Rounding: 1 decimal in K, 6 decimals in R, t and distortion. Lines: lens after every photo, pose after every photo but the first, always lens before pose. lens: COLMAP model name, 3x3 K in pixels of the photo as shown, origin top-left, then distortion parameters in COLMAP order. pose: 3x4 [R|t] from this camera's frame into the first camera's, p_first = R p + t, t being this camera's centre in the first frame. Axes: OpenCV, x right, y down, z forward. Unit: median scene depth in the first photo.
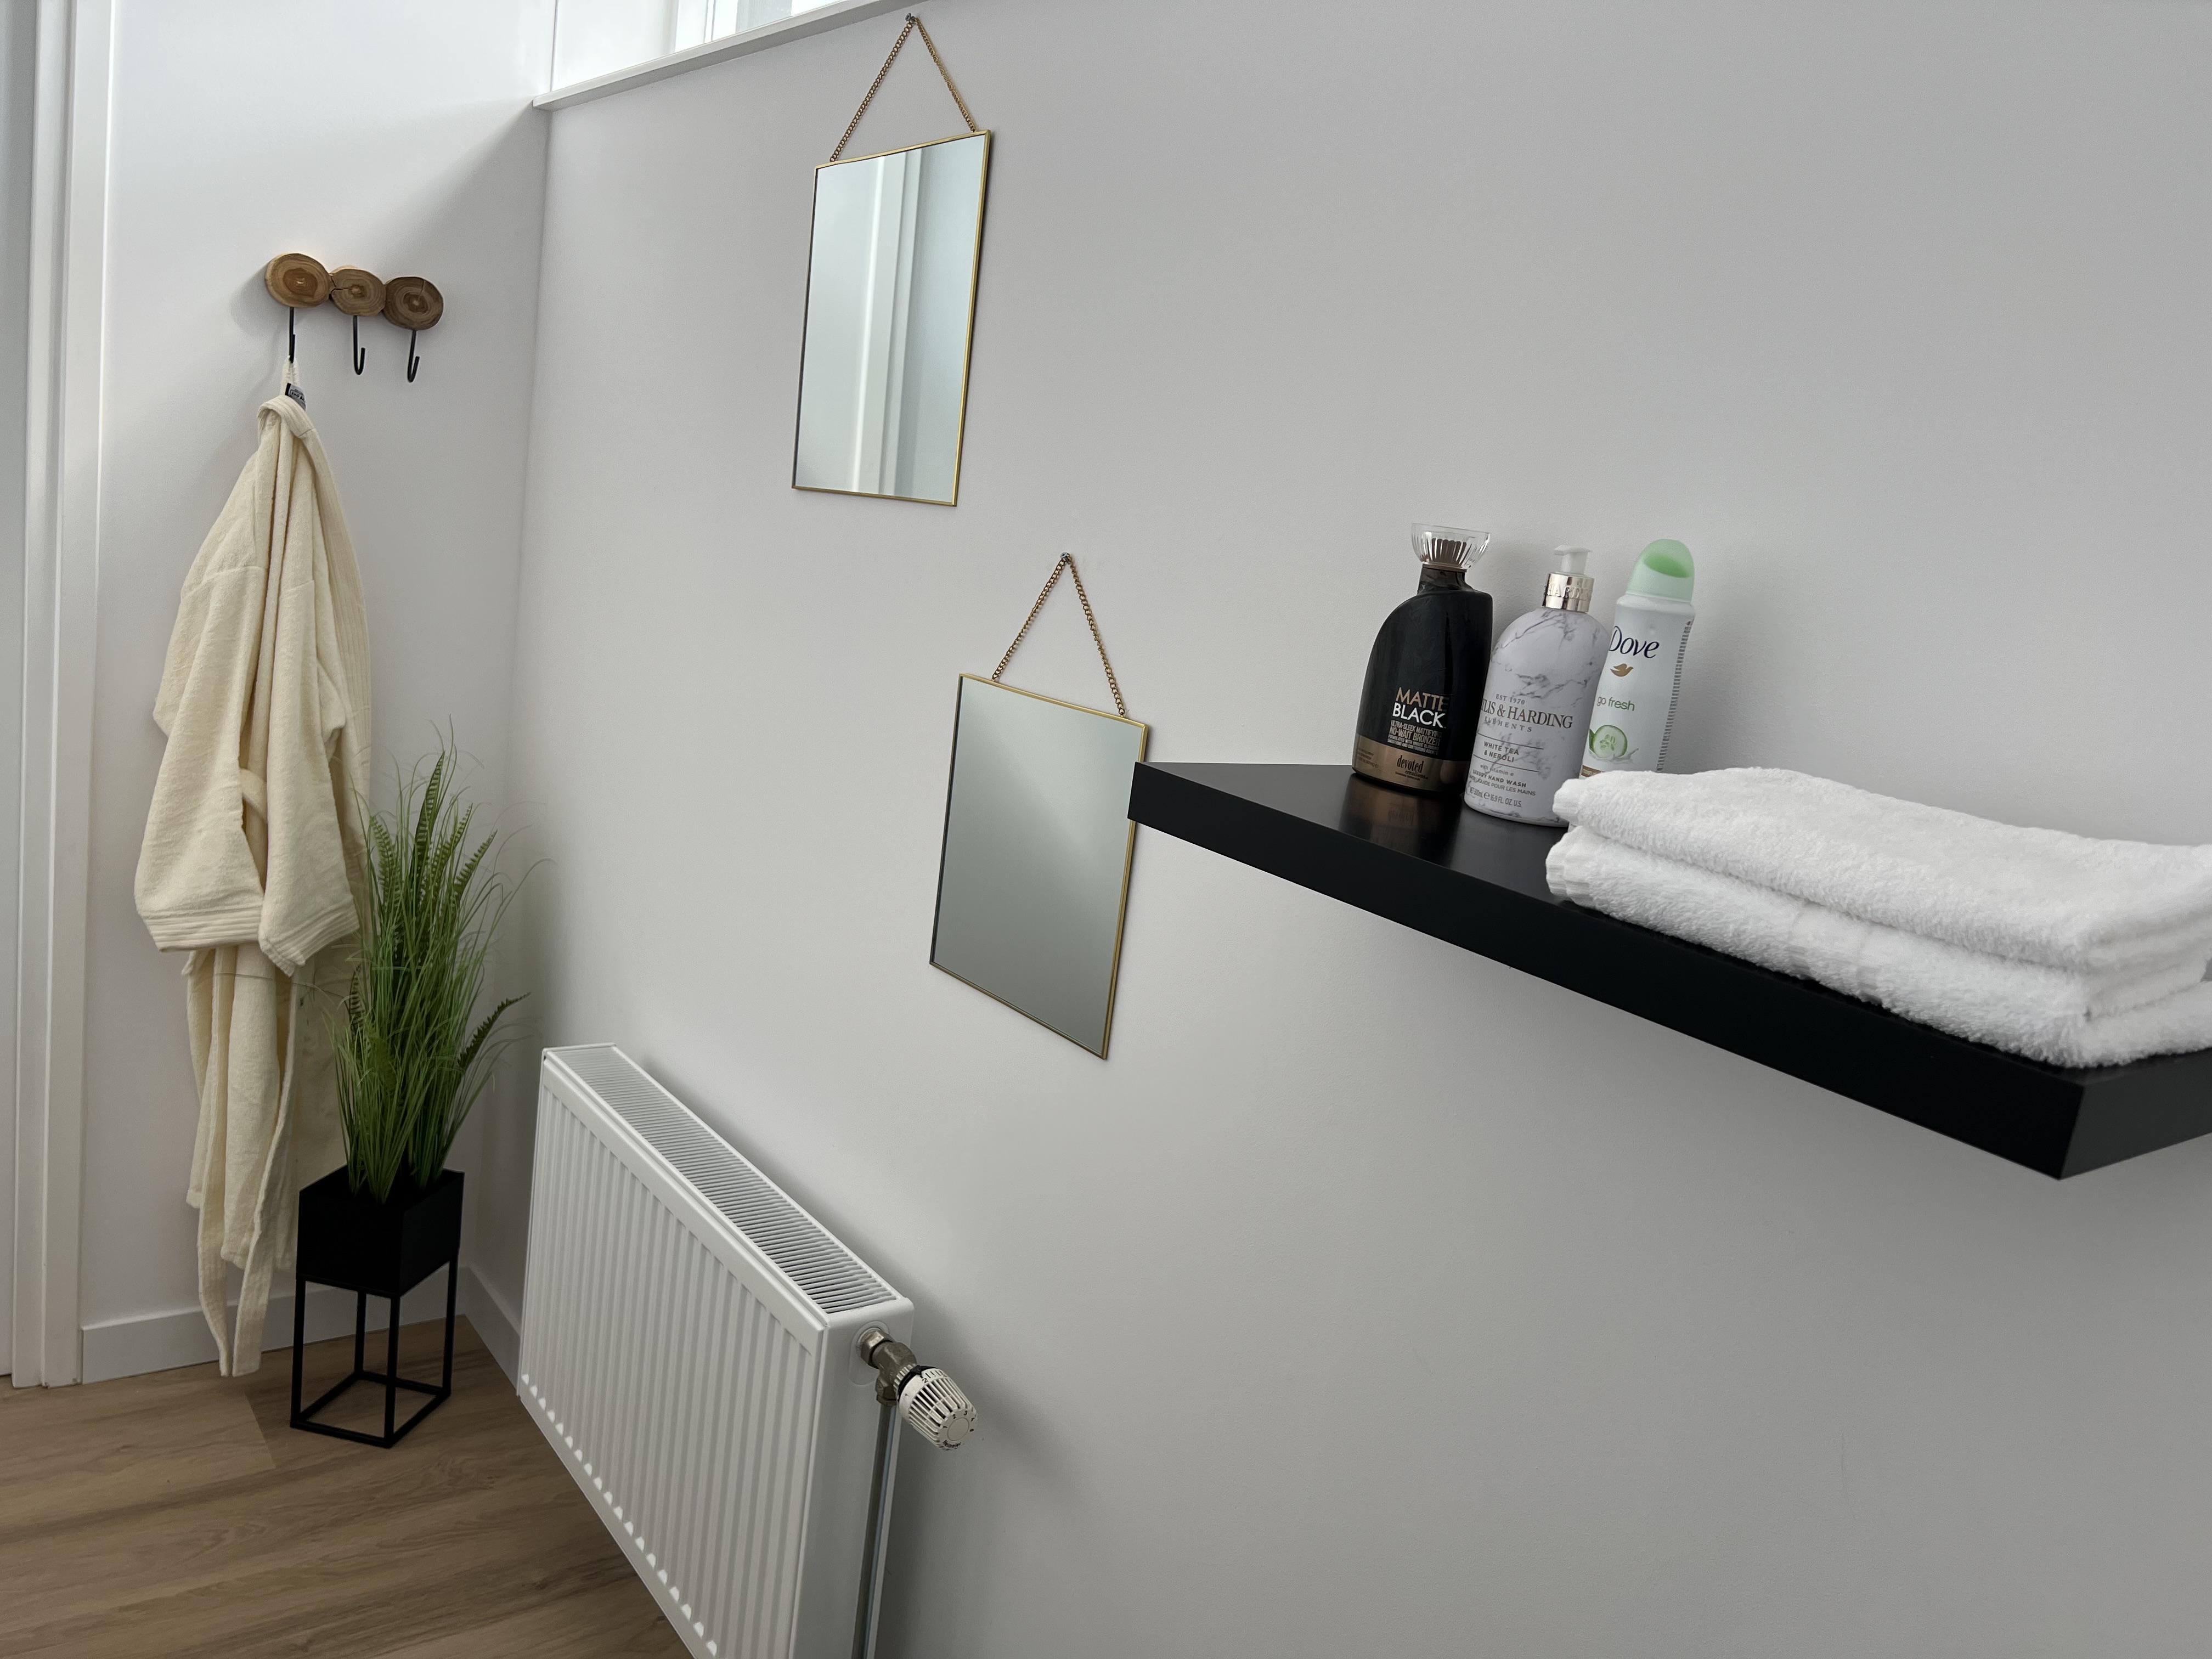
lens RADIAL K [[1674.0, 0, 1110.6], [0, 1674.0, 801.2], [0, 0, 1]] dist [0.004552, 0.000909]
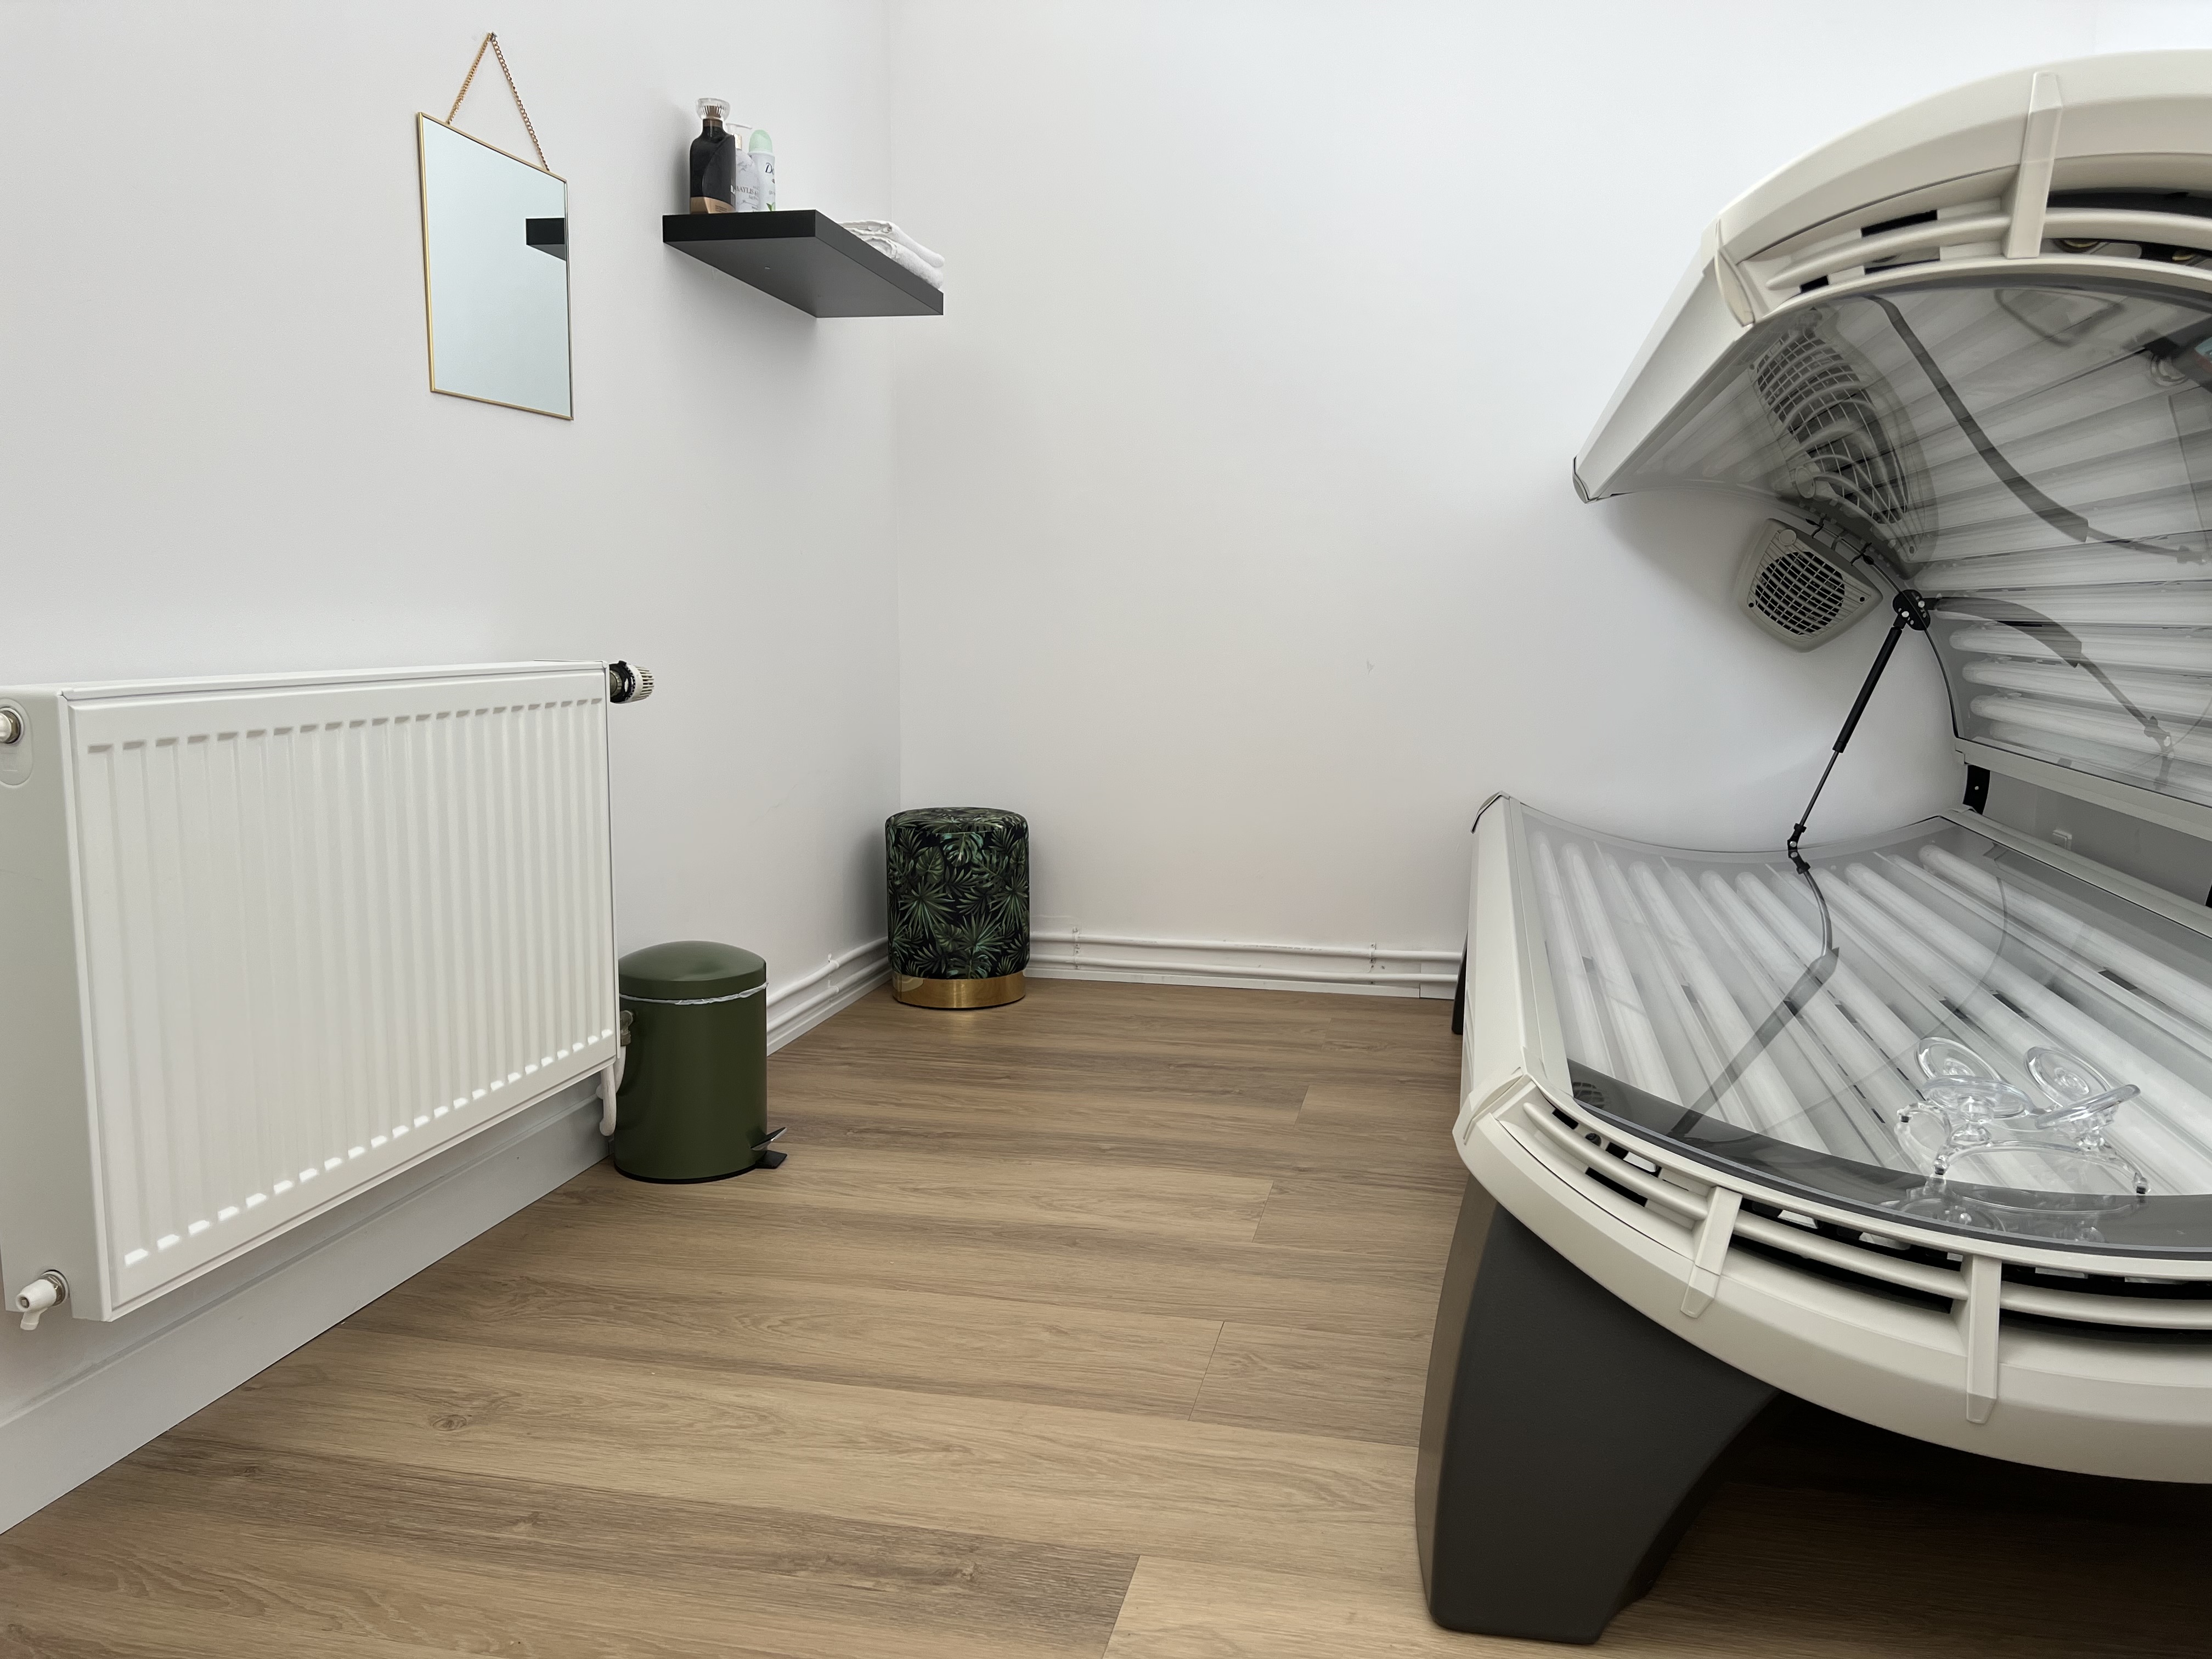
lens RADIAL K [[1674.0, 0, 1110.6], [0, 1674.0, 801.2], [0, 0, 1]] dist [0.004552, 0.000909]
pose [[-0.637258, -0.219747, 0.738657, -1.350704], [0.041885, 0.947192, 0.317920, 0.023347], [-0.769512, 0.233536, -0.594401, 1.455594]]
